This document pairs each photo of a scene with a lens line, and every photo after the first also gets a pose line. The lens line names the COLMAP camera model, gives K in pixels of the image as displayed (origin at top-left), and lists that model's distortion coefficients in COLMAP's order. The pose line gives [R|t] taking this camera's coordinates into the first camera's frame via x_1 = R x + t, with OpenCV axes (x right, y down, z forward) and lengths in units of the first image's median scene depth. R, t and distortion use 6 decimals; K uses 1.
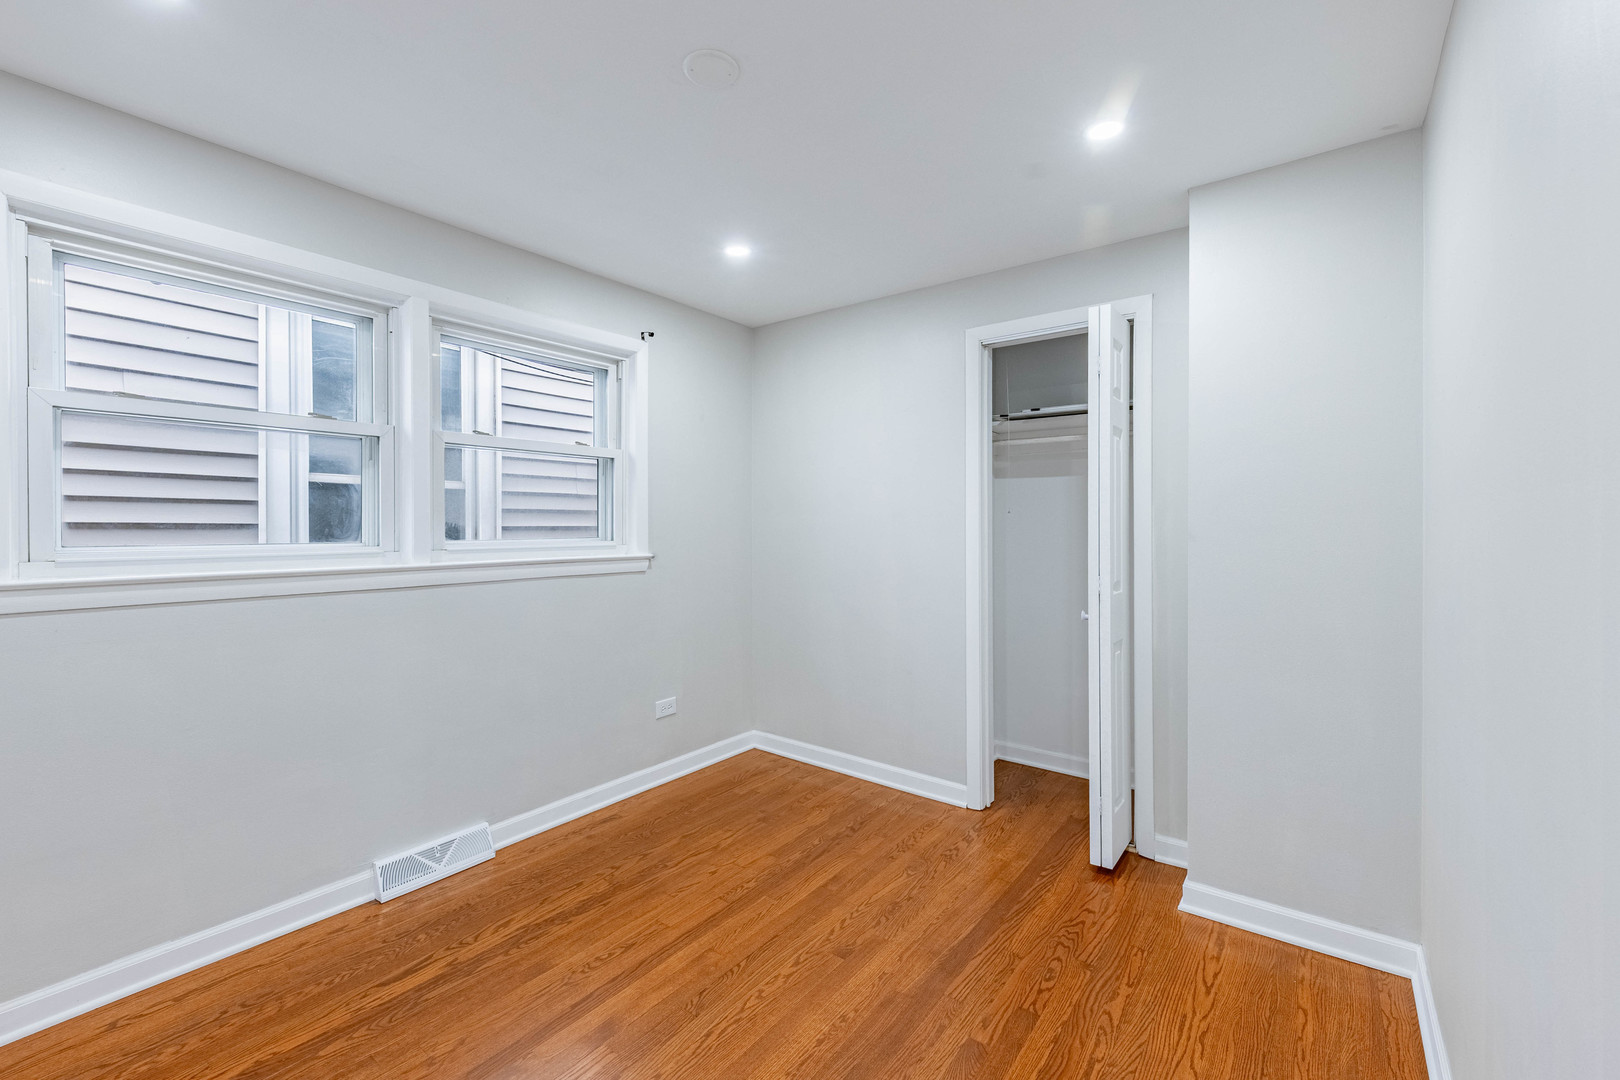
lens RADIAL K [[677.7, 0, 803.5], [0, 677.7, 531.4], [0, 0, 1]] dist [0.001951, -0.000018]
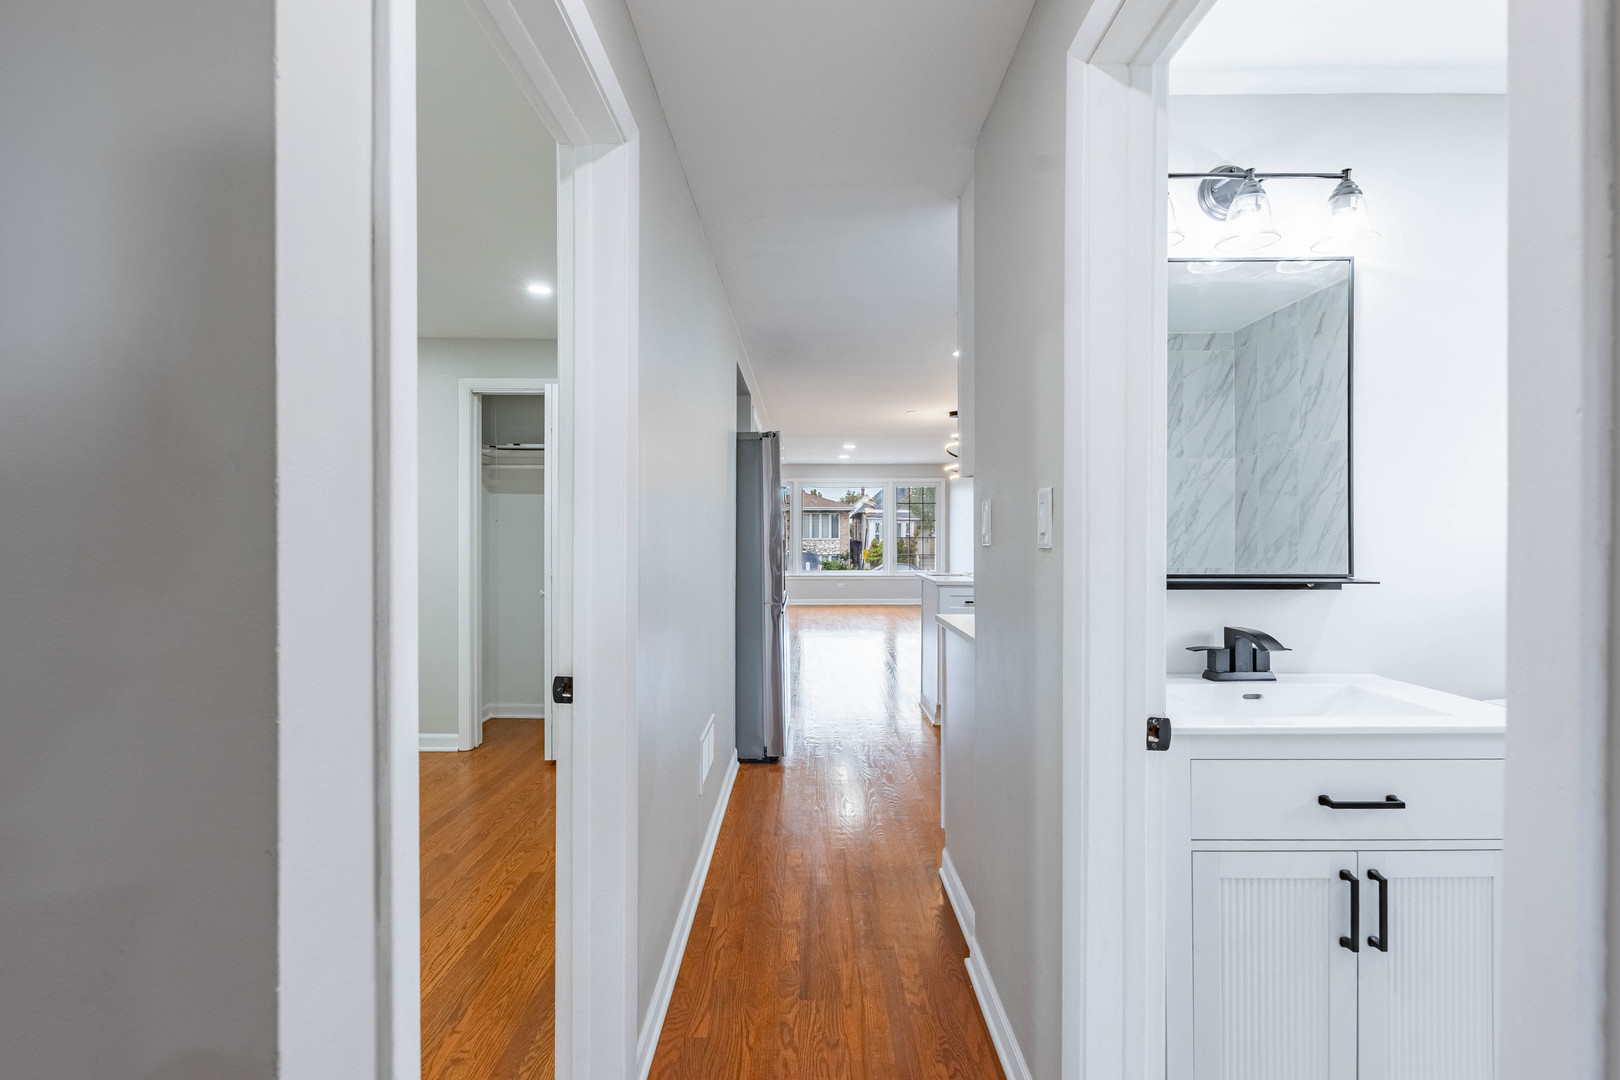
lens RADIAL K [[687.1, 0, 809.1], [0, 687.1, 529.7], [0, 0, 1]] dist [0.000384, -0.000110]
pose [[0.787134, 0.004287, 0.616768, -0.040121], [-0.000480, 0.999980, -0.006338, -0.002932], [-0.616782, 0.004693, 0.787120, -0.434977]]
